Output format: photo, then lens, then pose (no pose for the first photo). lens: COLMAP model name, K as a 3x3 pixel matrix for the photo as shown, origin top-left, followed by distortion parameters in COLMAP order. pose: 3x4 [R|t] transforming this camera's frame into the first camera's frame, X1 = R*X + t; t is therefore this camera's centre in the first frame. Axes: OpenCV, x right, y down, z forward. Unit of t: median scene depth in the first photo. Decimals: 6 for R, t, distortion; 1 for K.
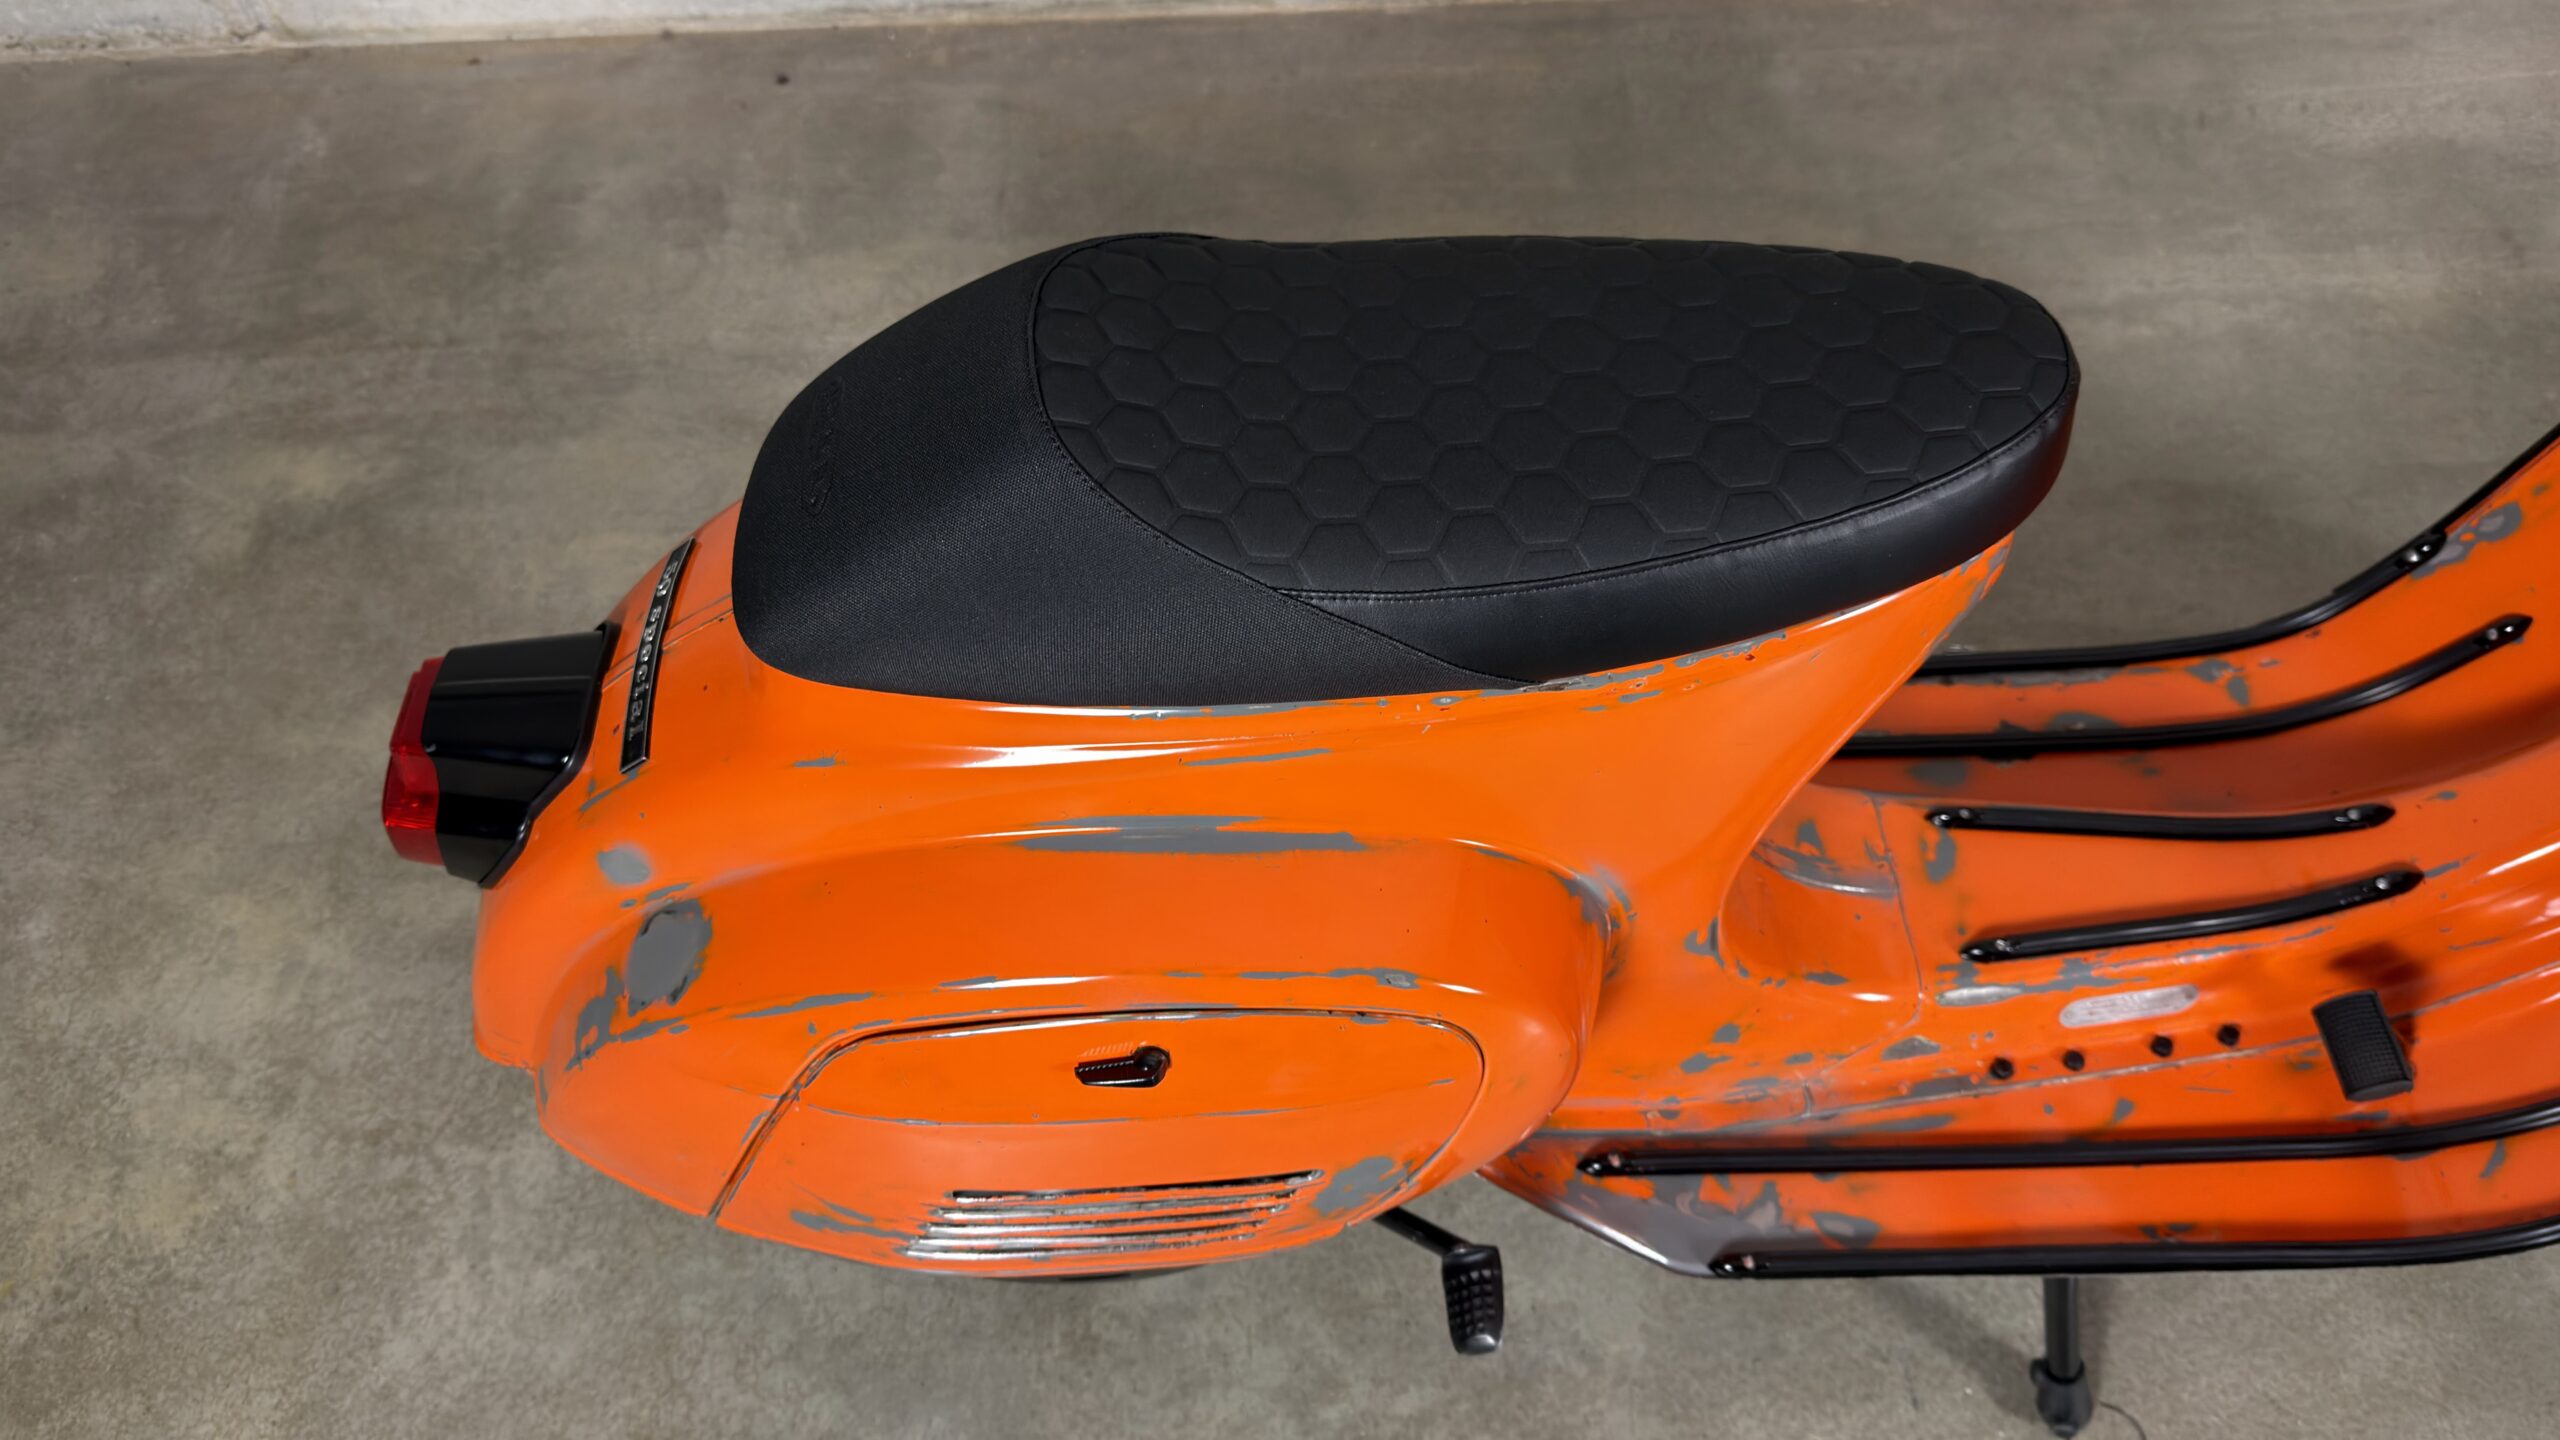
lens RADIAL K [[1922.0, 0, 1276.7], [0, 1922.0, 756.2], [0, 0, 1]] dist [0.024706, -0.033258]
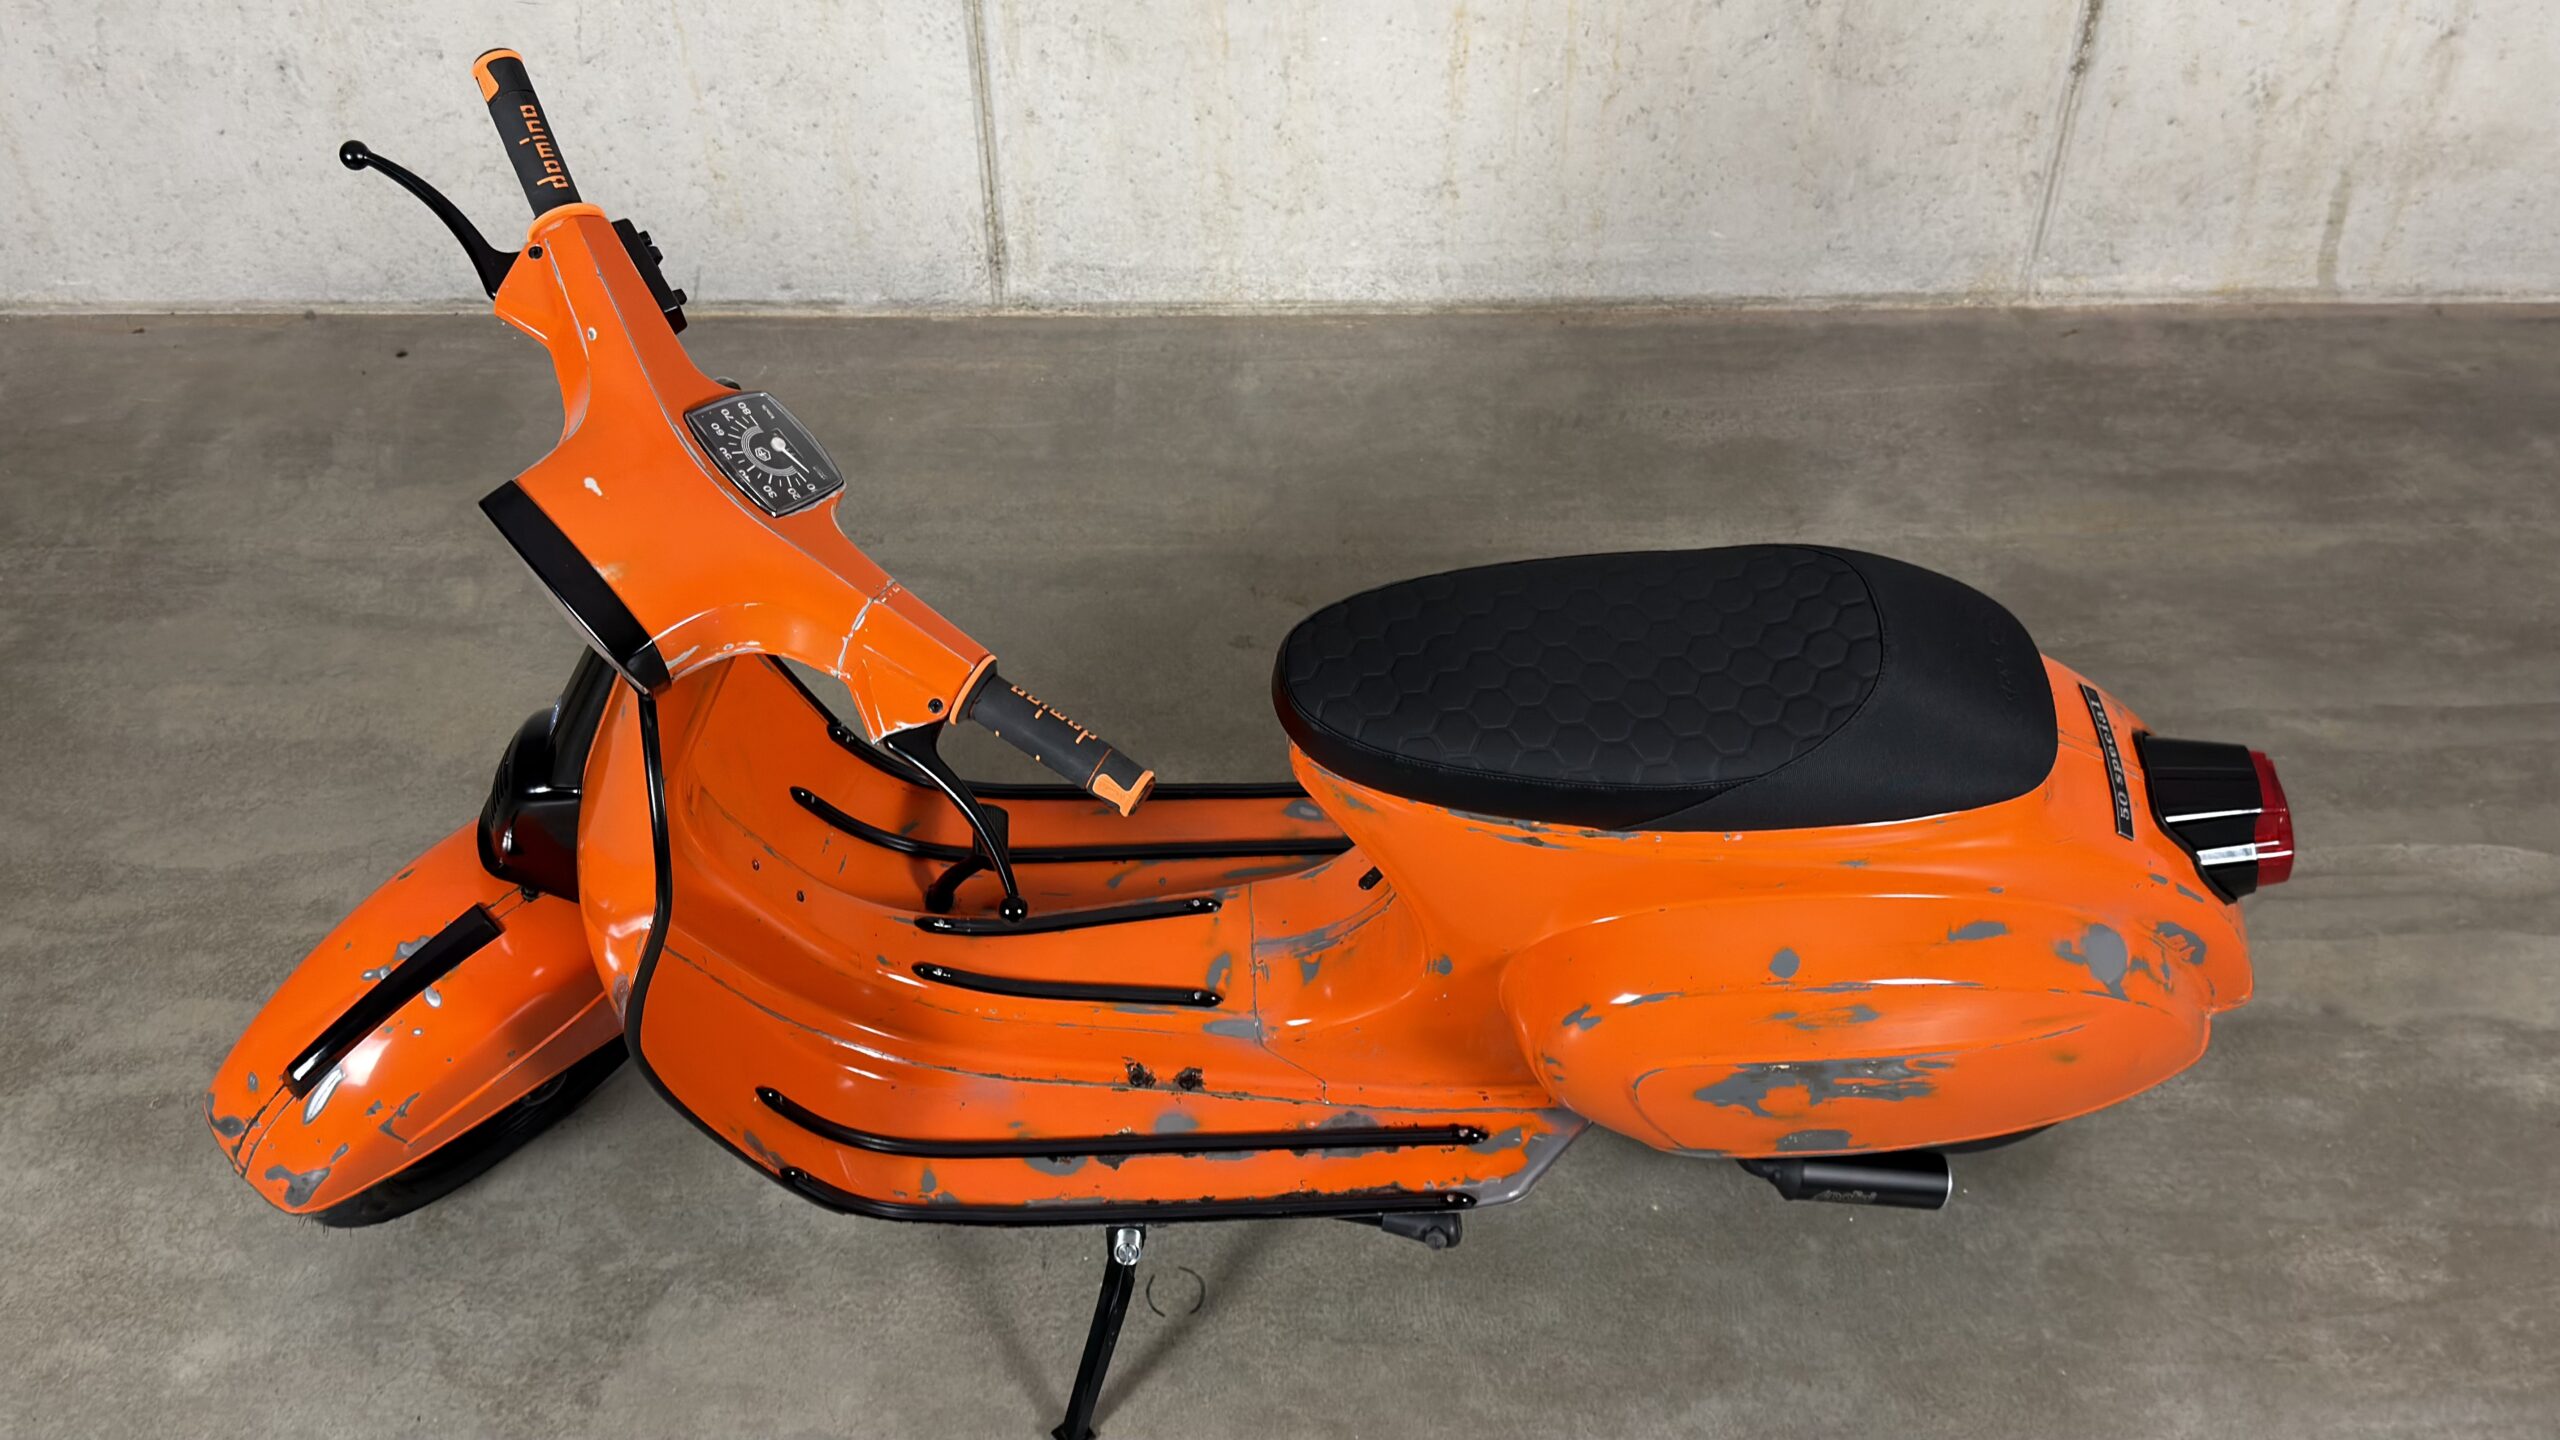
lens RADIAL K [[2618.8, 0, 1299.6], [0, 2618.8, 753.8], [0, 0, 1]] dist [0.037264, 0.000000]
pose [[0.999565, 0.029154, 0.004395, 0.432471], [-0.027431, 0.974247, -0.223810, 0.343334], [-0.010807, 0.223592, 0.974623, -0.765908]]
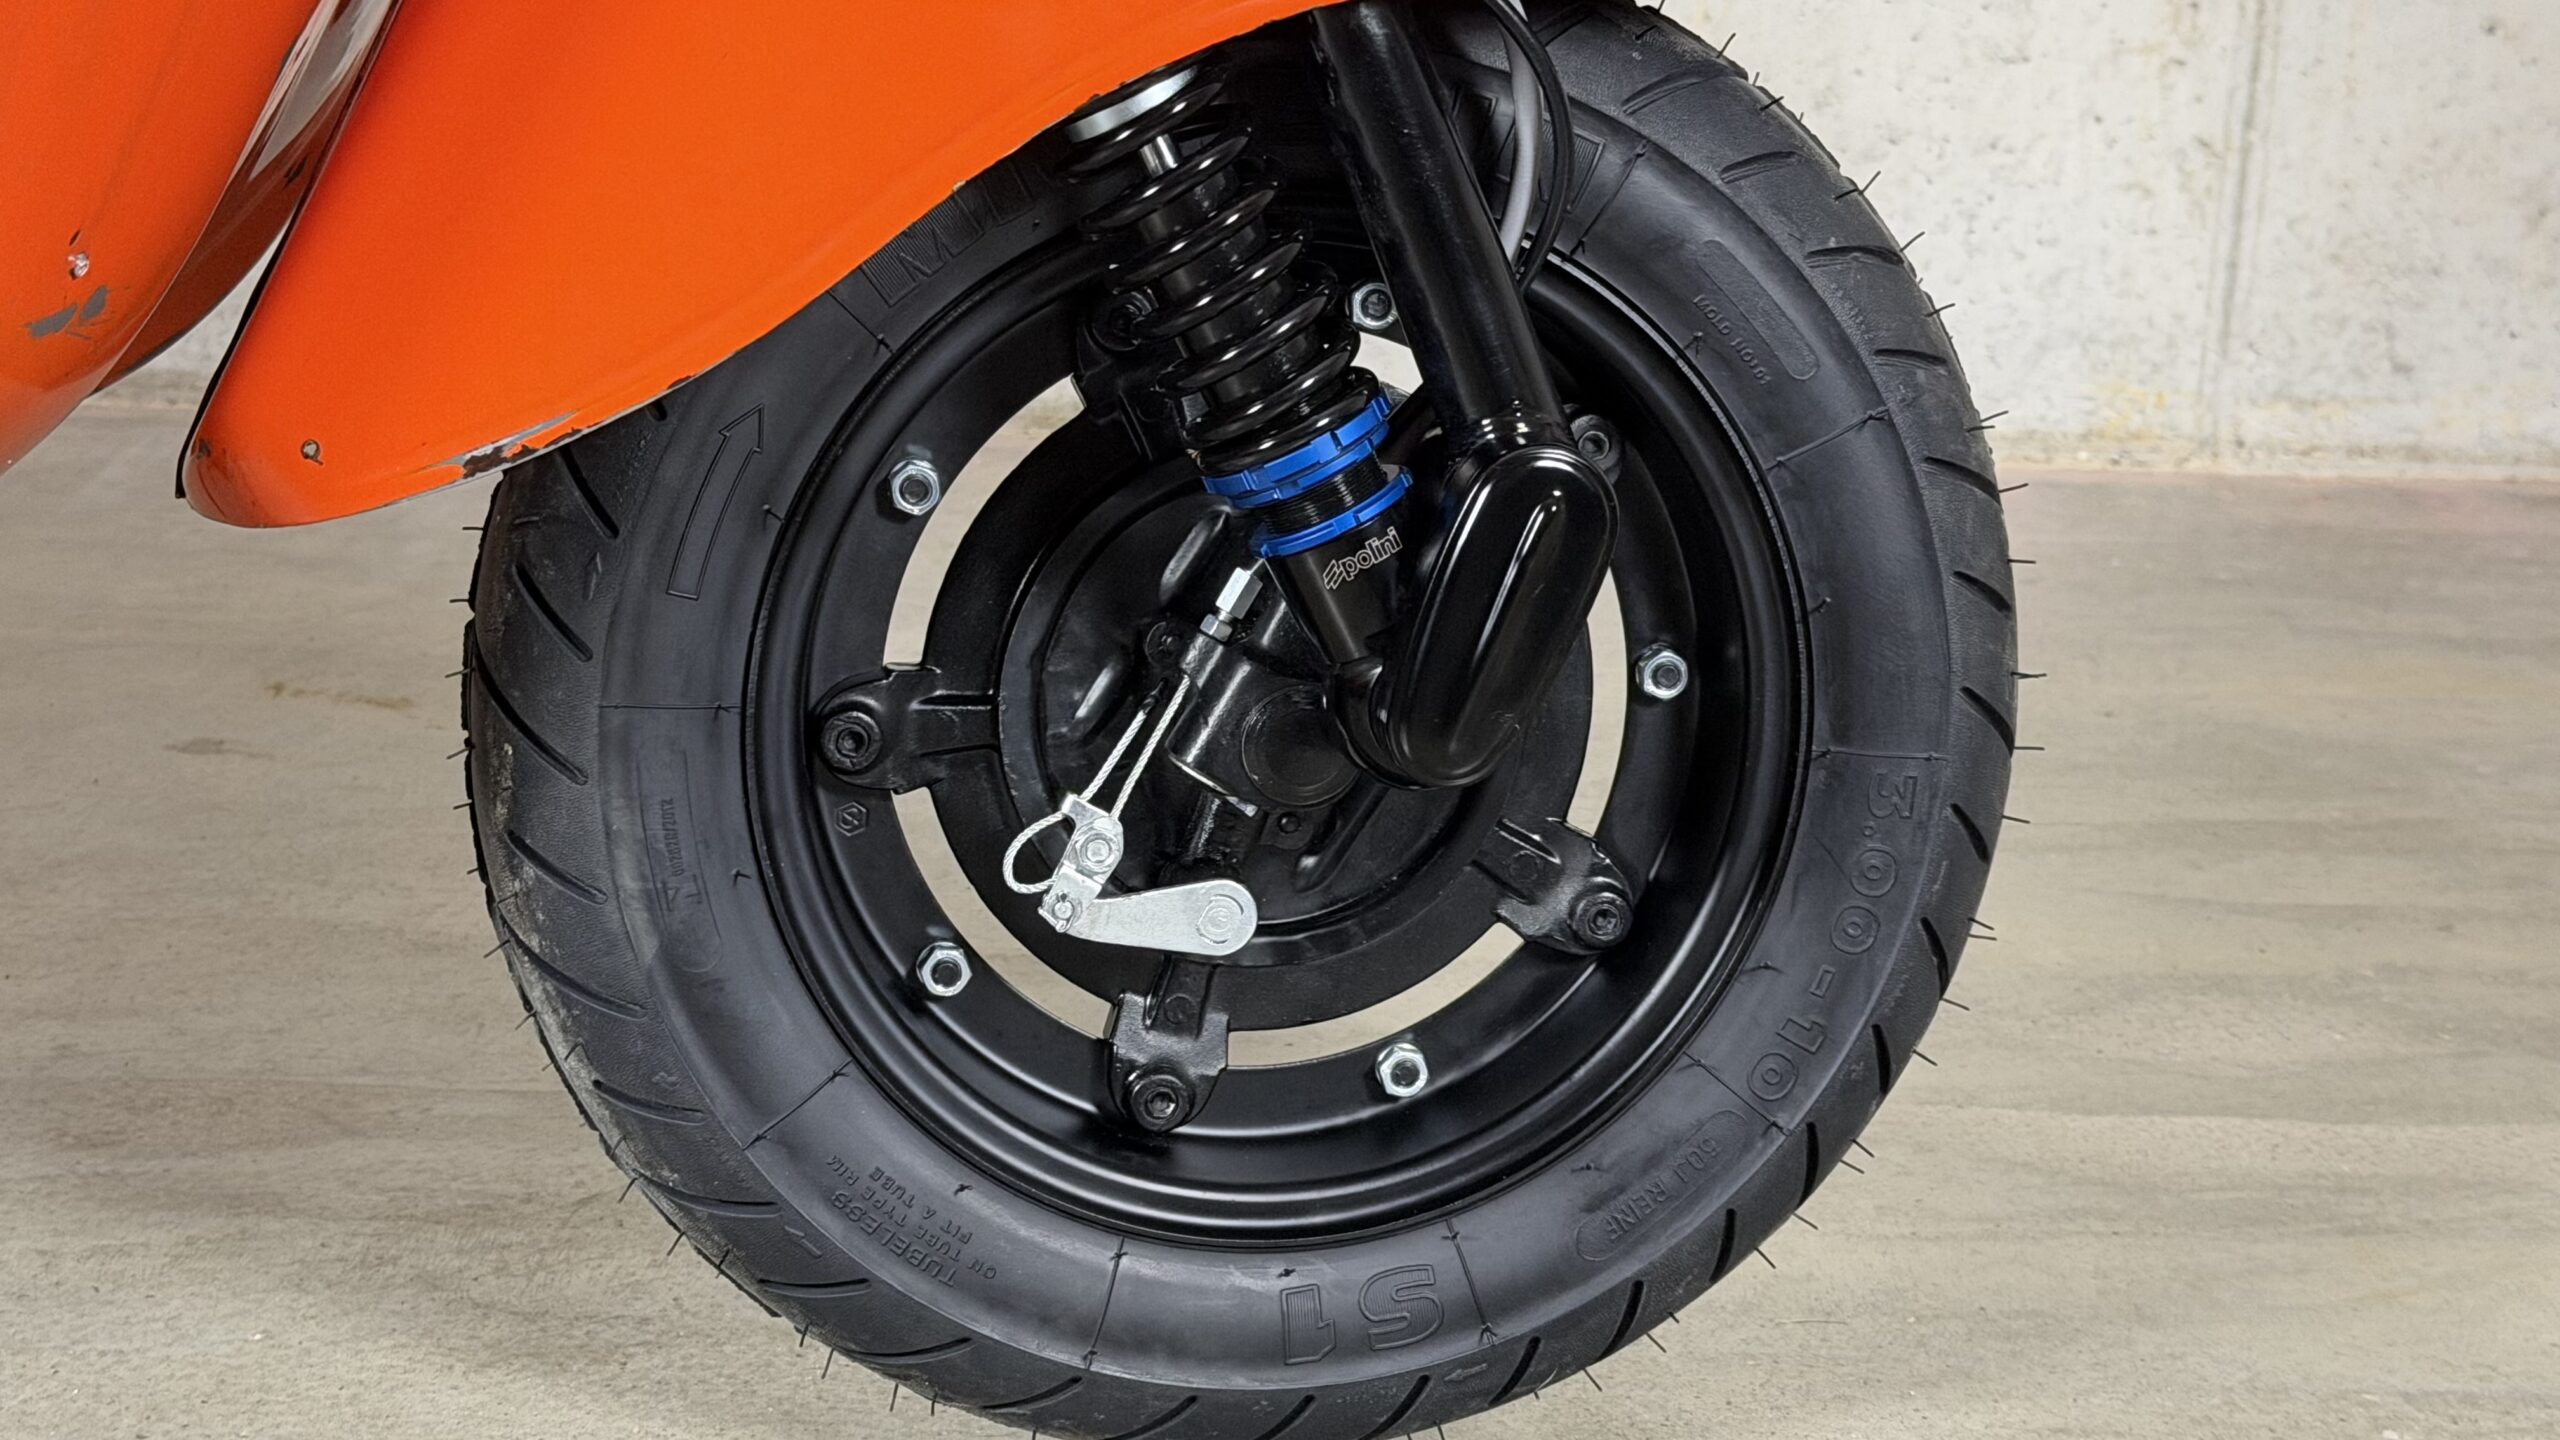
lens RADIAL K [[4219.8, 0, 1285.7], [0, 4219.8, 715.2], [0, 0, 1]] dist [0.106475, 0.000000]
pose [[0.998226, 0.058321, 0.011942, 0.703346], [-0.038107, 0.780126, -0.624460, 0.575091], [-0.045735, 0.622898, 0.780965, 0.212421]]
